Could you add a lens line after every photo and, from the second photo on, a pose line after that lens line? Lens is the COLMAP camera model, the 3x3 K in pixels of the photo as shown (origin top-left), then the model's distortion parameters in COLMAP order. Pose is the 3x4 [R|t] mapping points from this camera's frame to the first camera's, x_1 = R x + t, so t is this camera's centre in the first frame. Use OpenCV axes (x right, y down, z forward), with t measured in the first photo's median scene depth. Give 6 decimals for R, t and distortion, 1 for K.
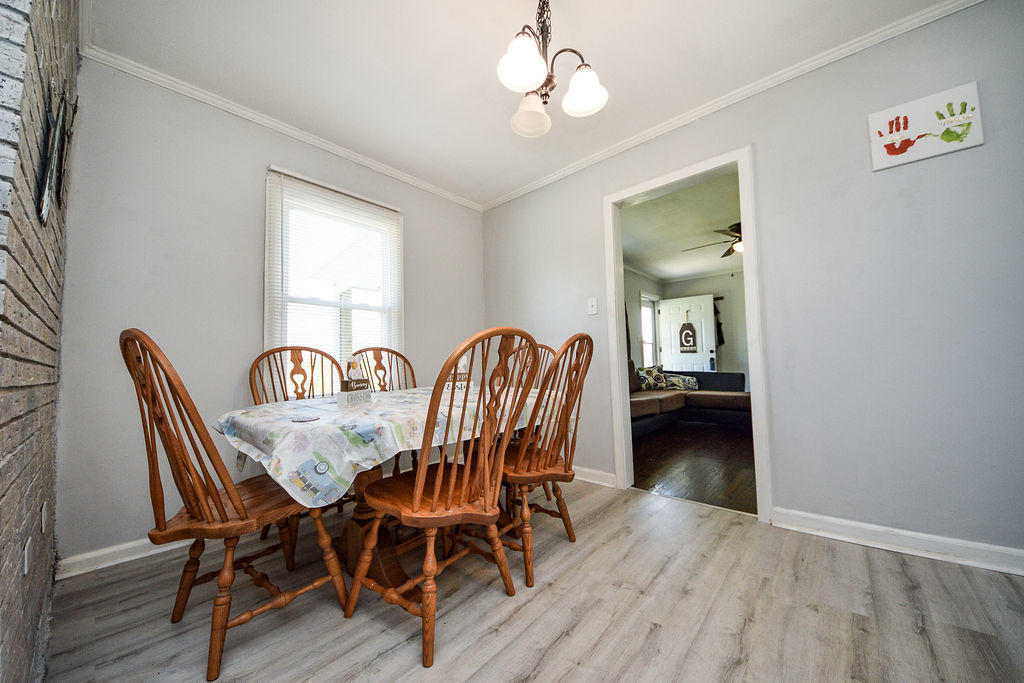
lens RADIAL K [[364.8, 0, 512.0], [0, 364.8, 341.5], [0, 0, 1]] dist [0.061024, -0.030999]
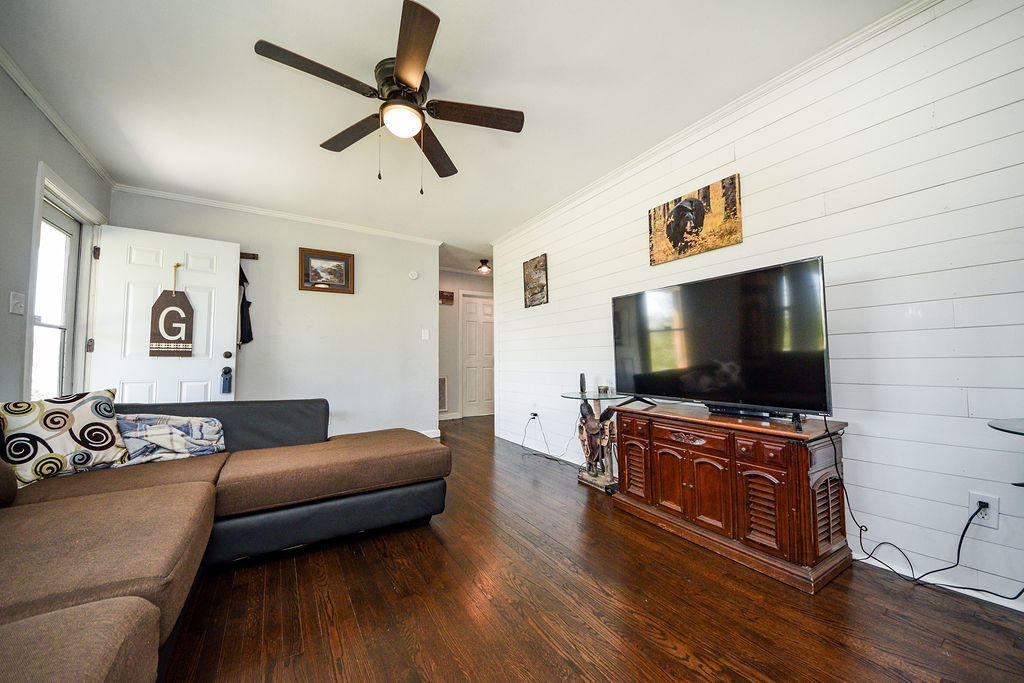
lens RADIAL K [[362.8, 0, 512.0], [0, 362.8, 341.5], [0, 0, 1]] dist [0.019646, -0.015559]
pose [[0.267625, 0.073796, 0.960693, 0.193298], [-0.054294, 0.996633, -0.061432, 0.021742], [-0.961992, -0.035720, 0.270730, 0.582328]]
